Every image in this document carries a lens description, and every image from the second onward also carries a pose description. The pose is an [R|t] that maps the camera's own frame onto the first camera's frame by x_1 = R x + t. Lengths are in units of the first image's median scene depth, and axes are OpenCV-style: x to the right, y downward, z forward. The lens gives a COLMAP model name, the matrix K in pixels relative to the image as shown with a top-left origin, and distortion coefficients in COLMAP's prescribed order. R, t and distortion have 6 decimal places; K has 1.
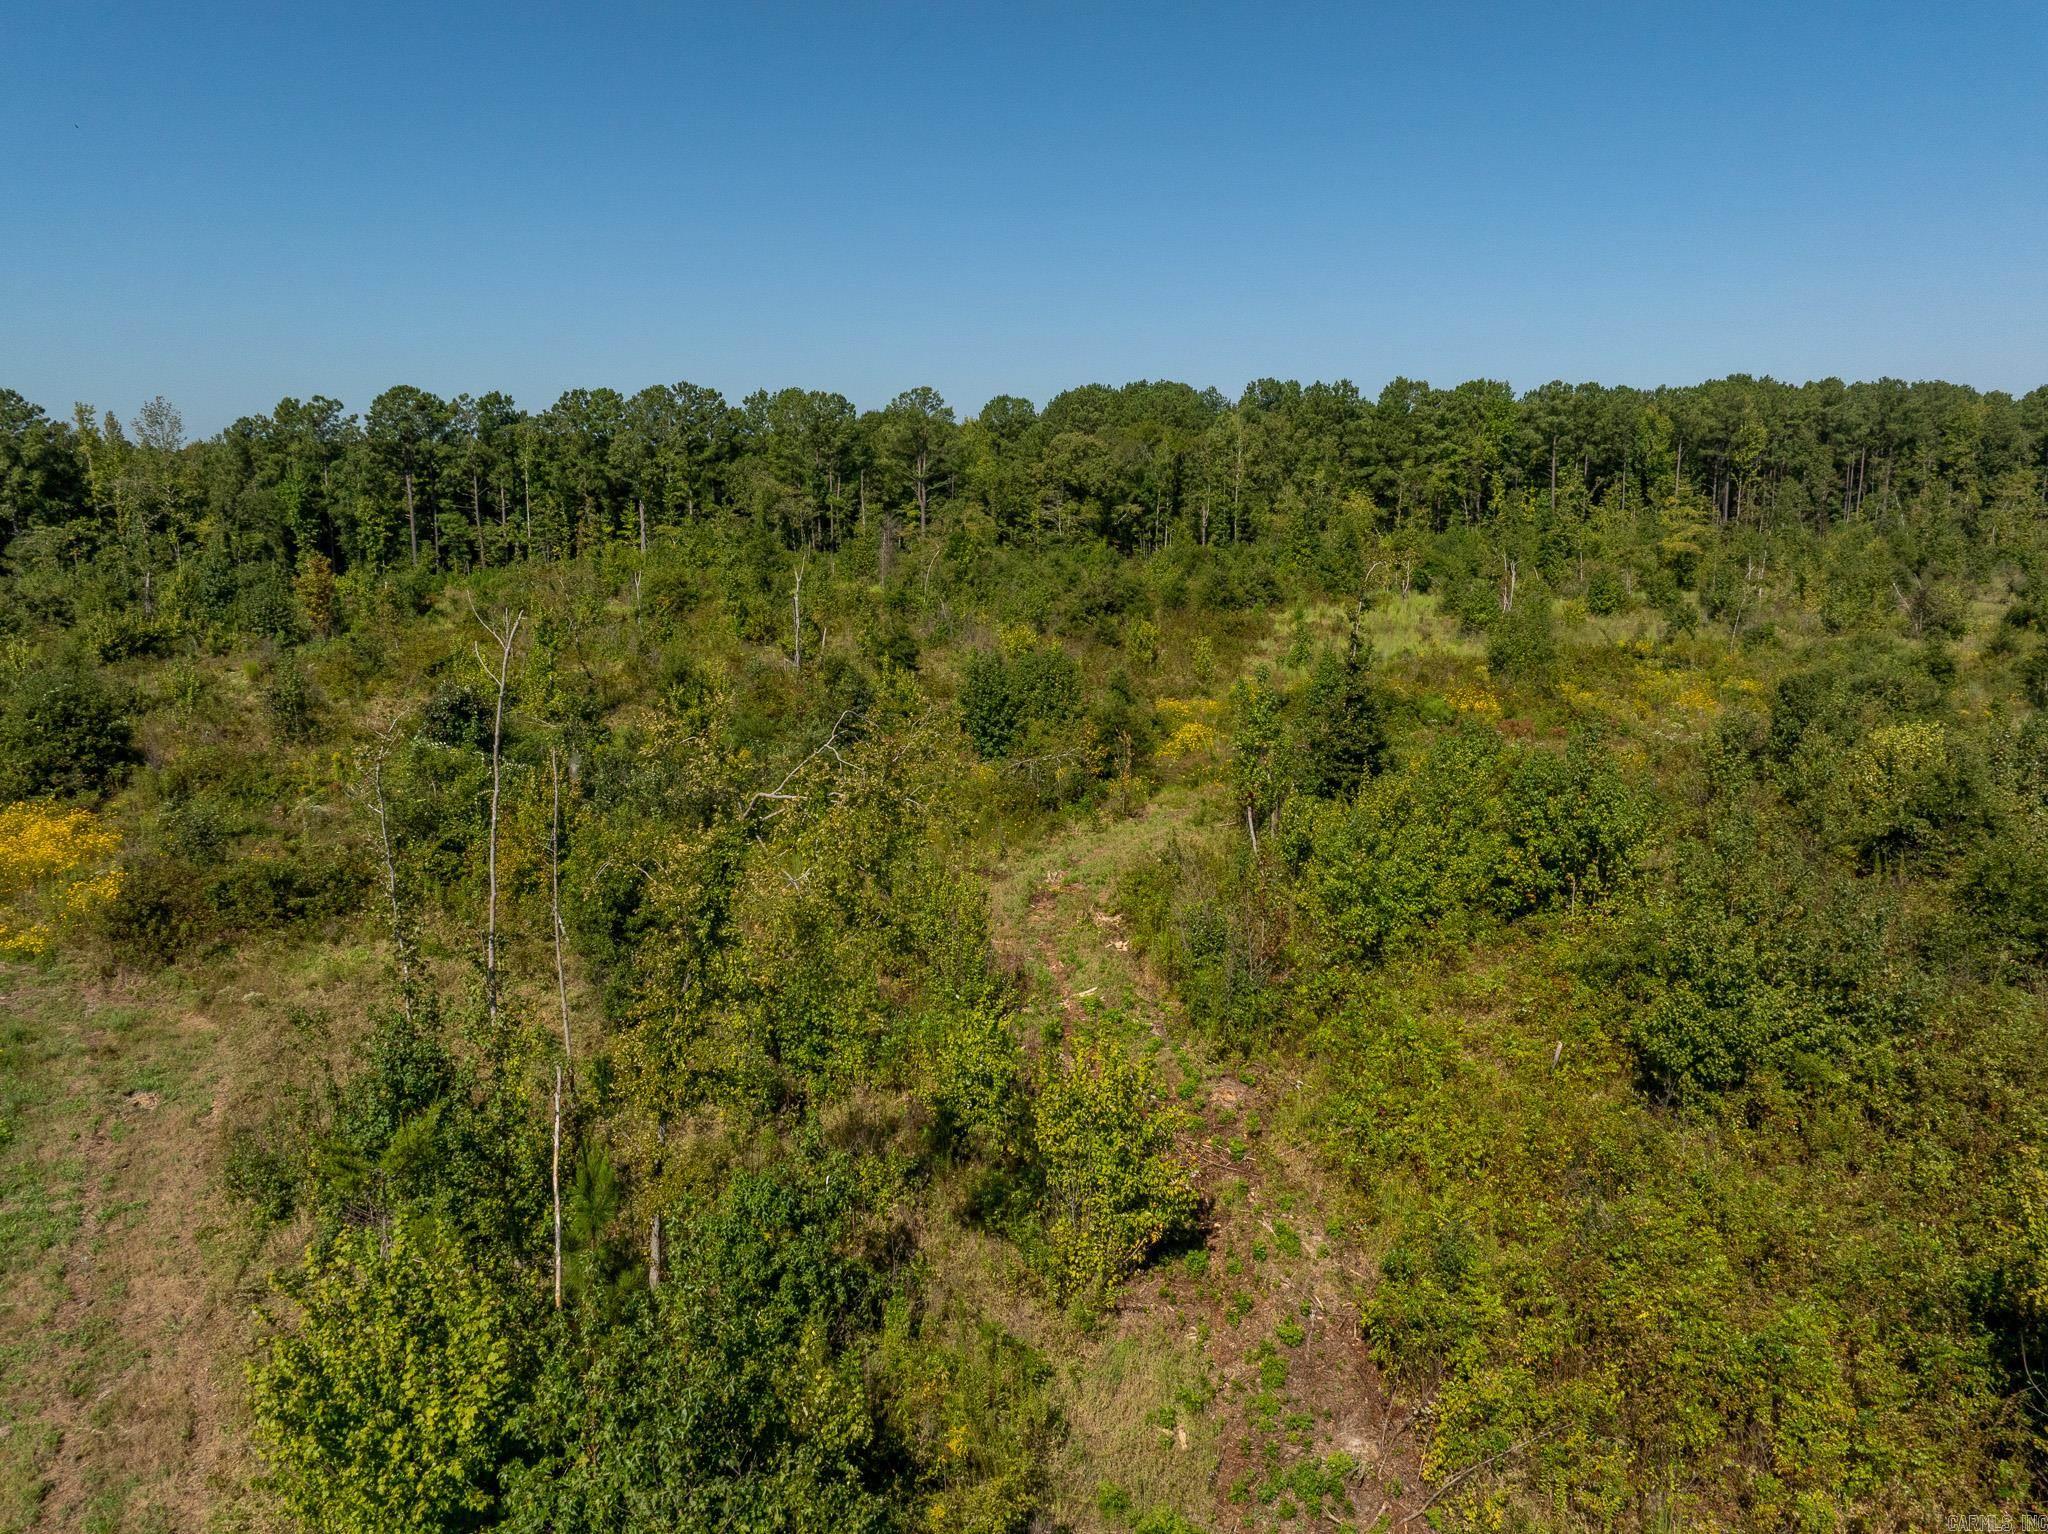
lens RADIAL K [[1430.1, 0, 1020.6], [0, 1430.1, 766.3], [0, 0, 1]] dist [-0.054525, 0.024559]
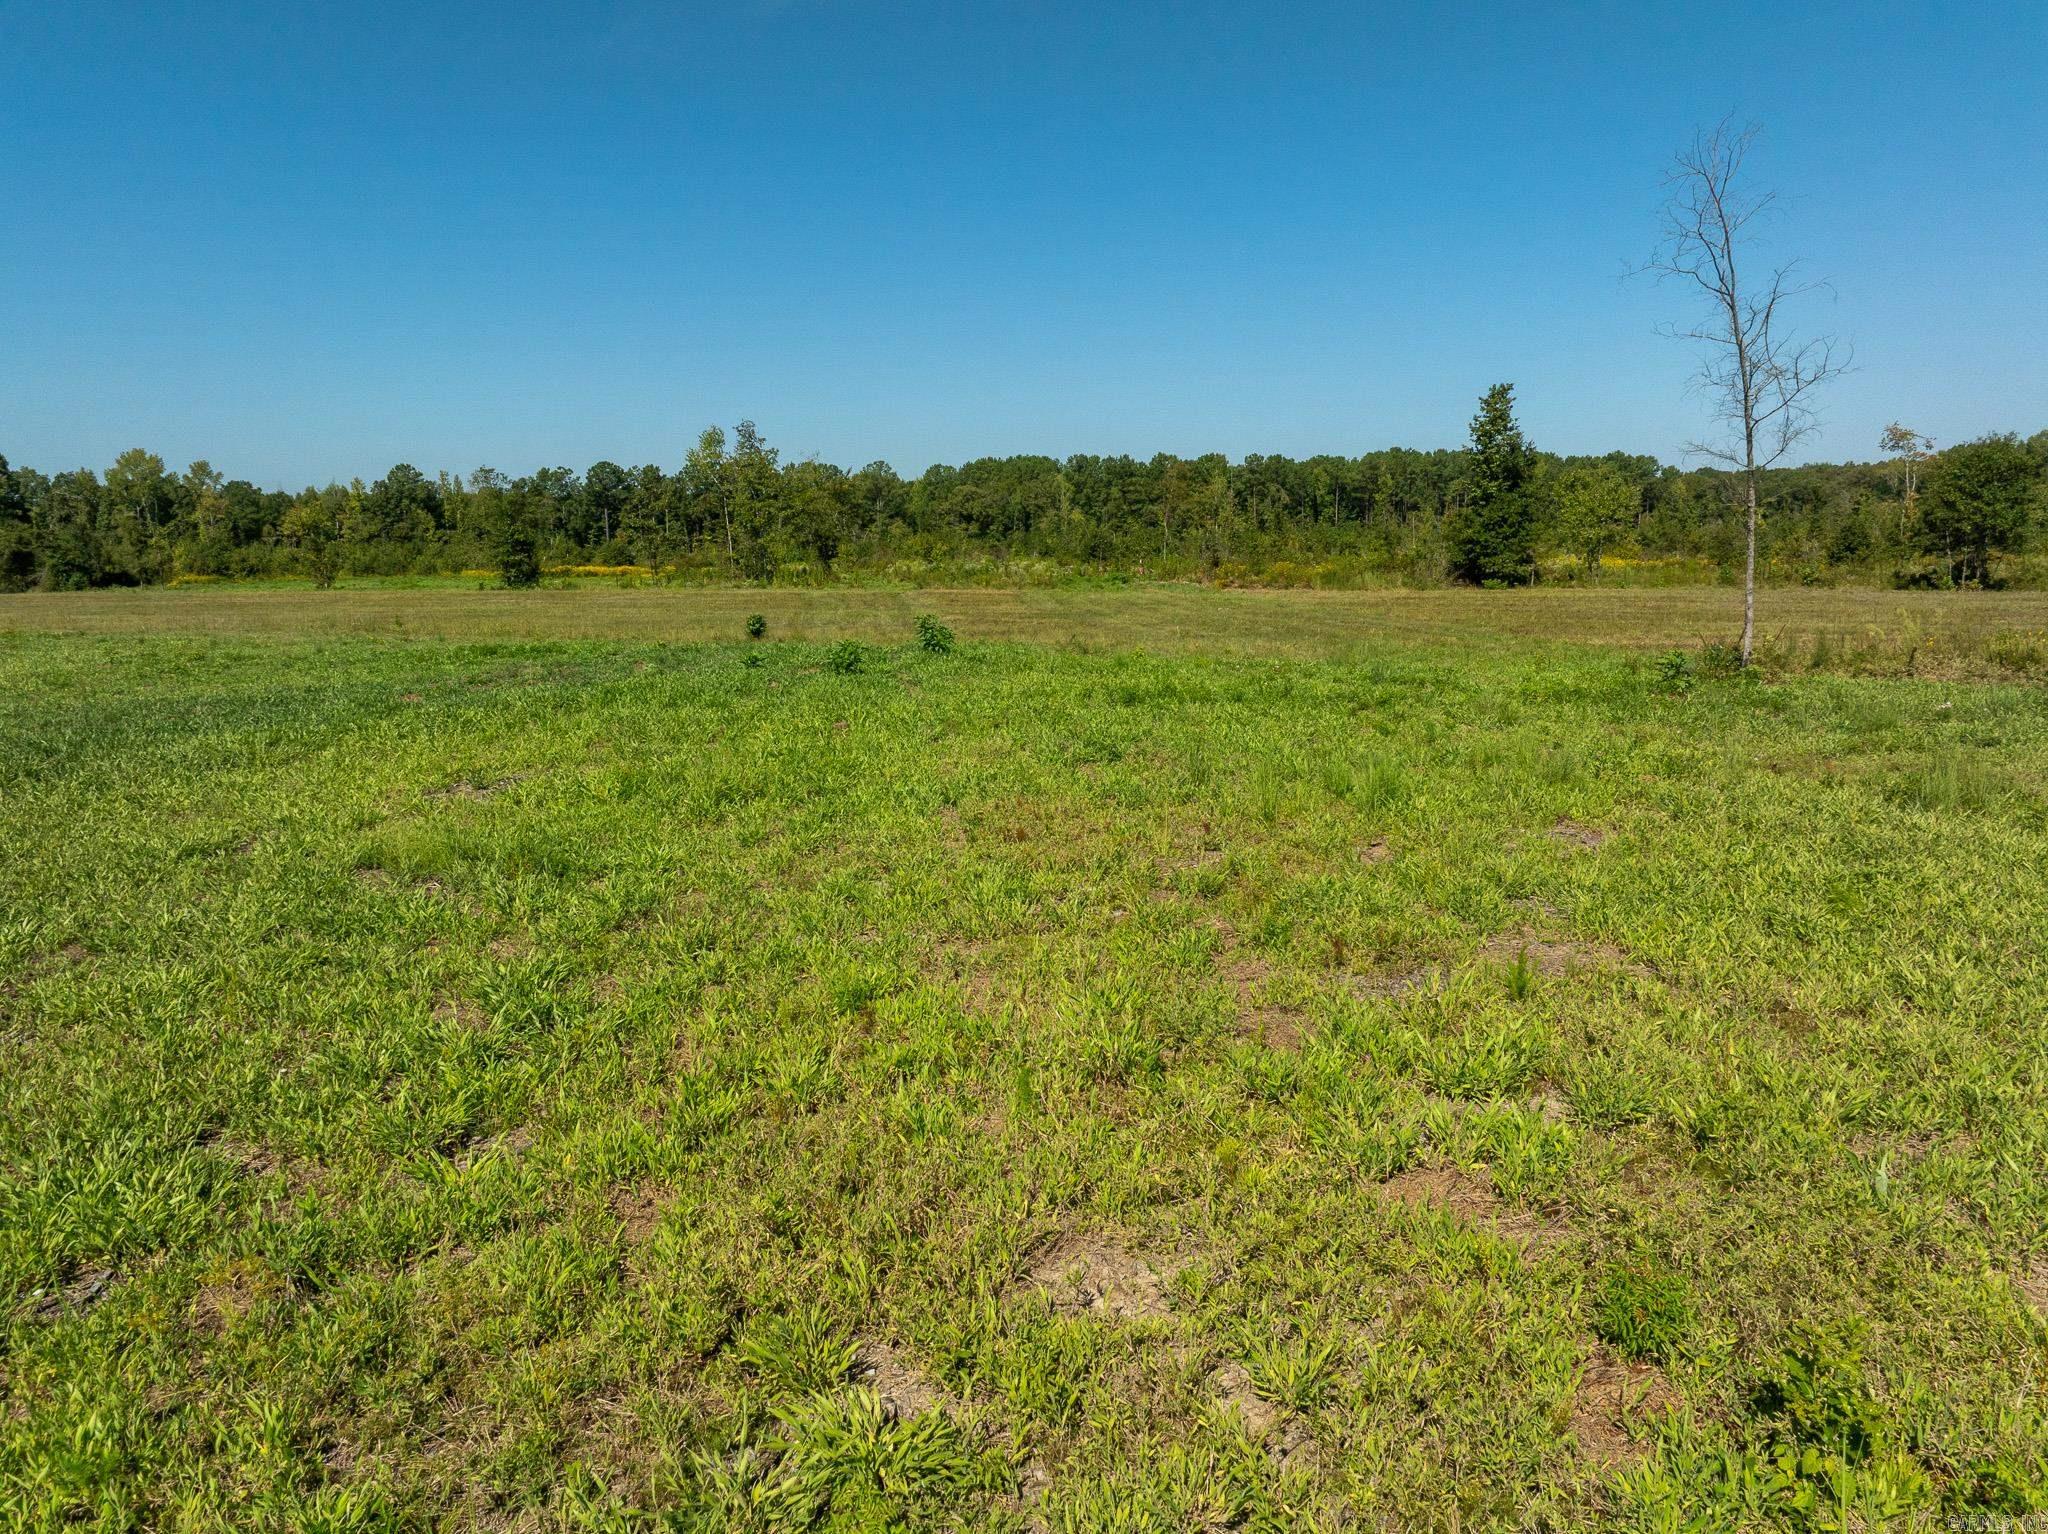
lens RADIAL K [[1430.1, 0, 1029.6], [0, 1430.1, 770.3], [0, 0, 1]] dist [-0.054525, 0.024559]
pose [[0.999890, -0.001787, -0.014696, 0.150280], [0.001205, 0.999218, -0.039531, 0.204715], [0.014755, 0.039509, 0.999110, -0.815944]]
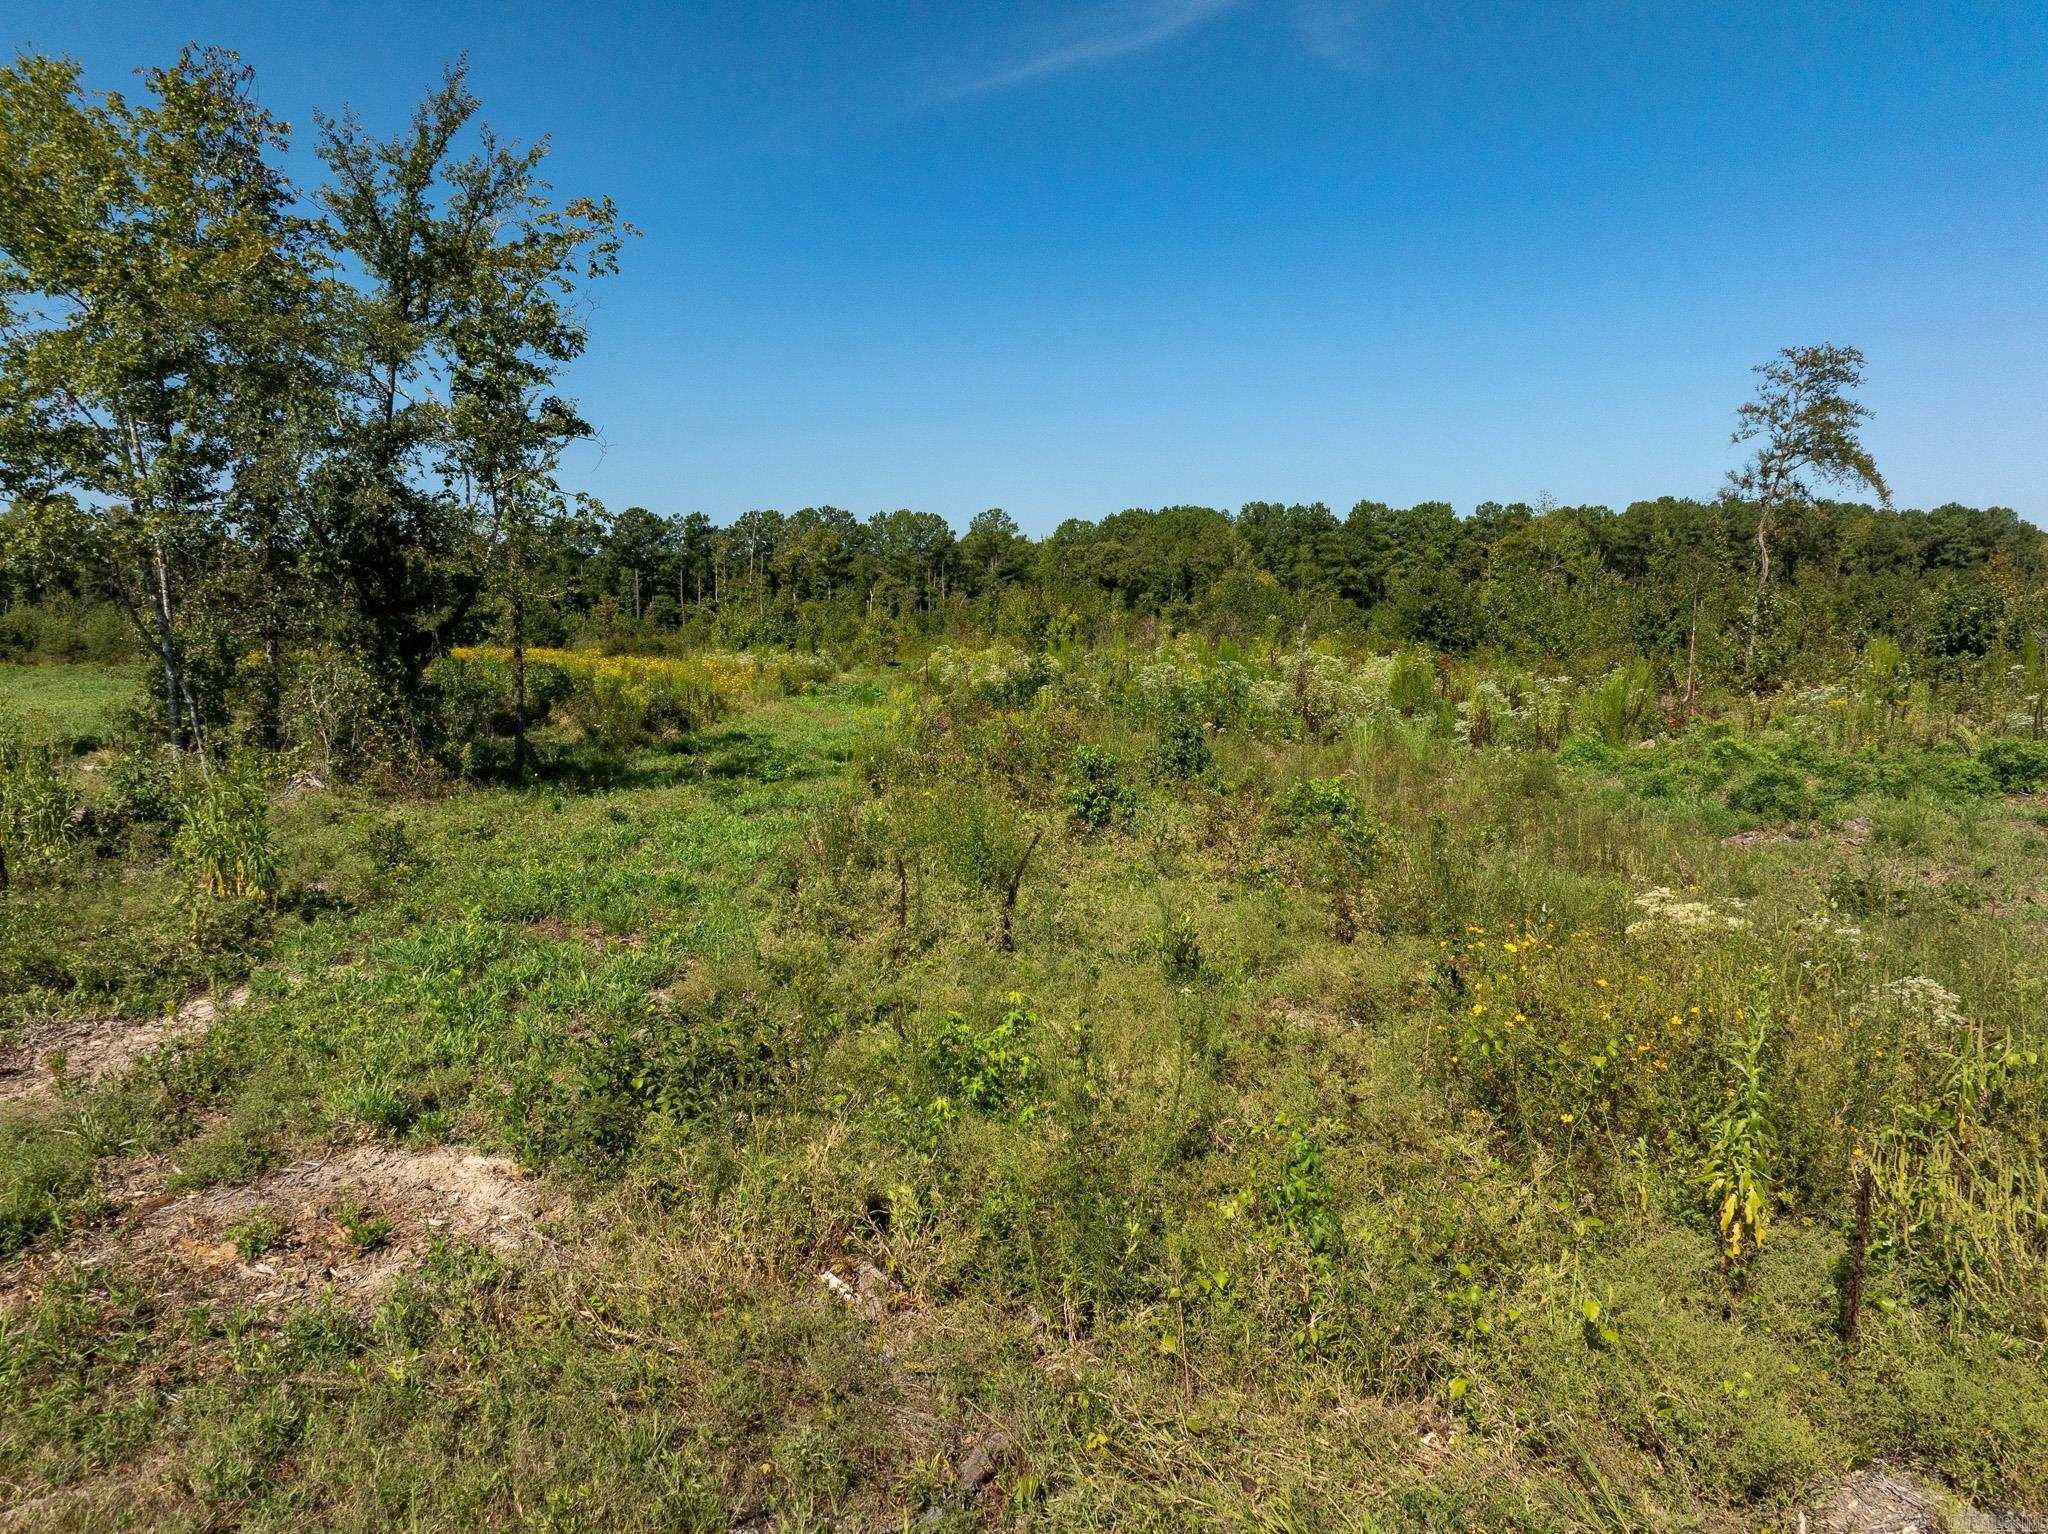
lens RADIAL K [[1430.1, 0, 1034.9], [0, 1430.1, 756.3], [0, 0, 1]] dist [-0.054525, 0.024559]
pose [[0.994487, 0.010285, -0.104358, 0.117773], [-0.020968, 0.994584, -0.101796, 0.115831], [0.102746, 0.103423, 0.989316, -0.352522]]
